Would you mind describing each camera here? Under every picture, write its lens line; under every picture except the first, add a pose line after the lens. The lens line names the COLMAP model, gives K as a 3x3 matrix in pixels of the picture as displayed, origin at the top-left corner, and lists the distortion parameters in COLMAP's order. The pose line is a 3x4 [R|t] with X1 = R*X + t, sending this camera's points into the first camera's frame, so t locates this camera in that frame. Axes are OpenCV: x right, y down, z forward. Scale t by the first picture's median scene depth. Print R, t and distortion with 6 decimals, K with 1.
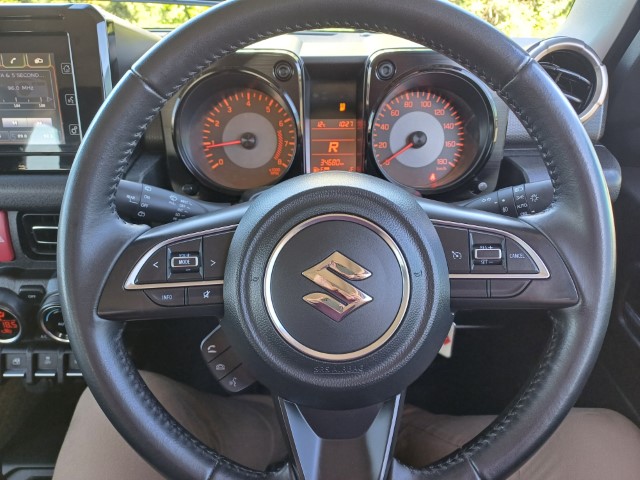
lens RADIAL K [[461.8, 0, 320.0], [0, 461.8, 240.0], [0, 0, 1]] dist [0.050906, 0.000131]
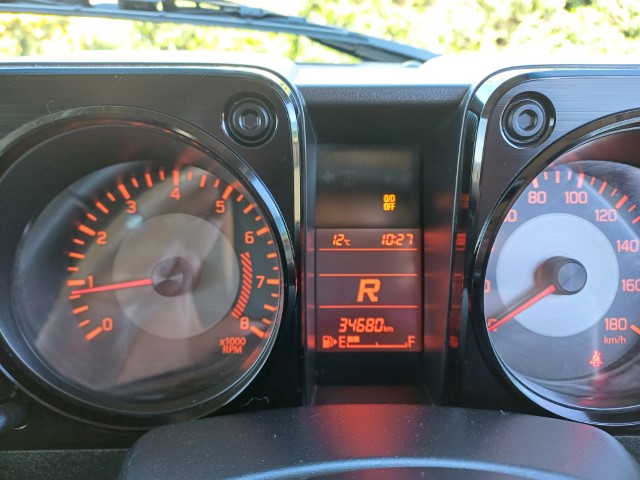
lens RADIAL K [[475.3, 0, 320.0], [0, 475.3, 240.0], [0, 0, 1]] dist [0.003456, 0.000355]
pose [[0.999502, 0.000868, 0.031530, -0.031210], [0.003174, 0.991781, -0.127904, -0.192383], [-0.031382, 0.127941, 0.991285, 0.555490]]
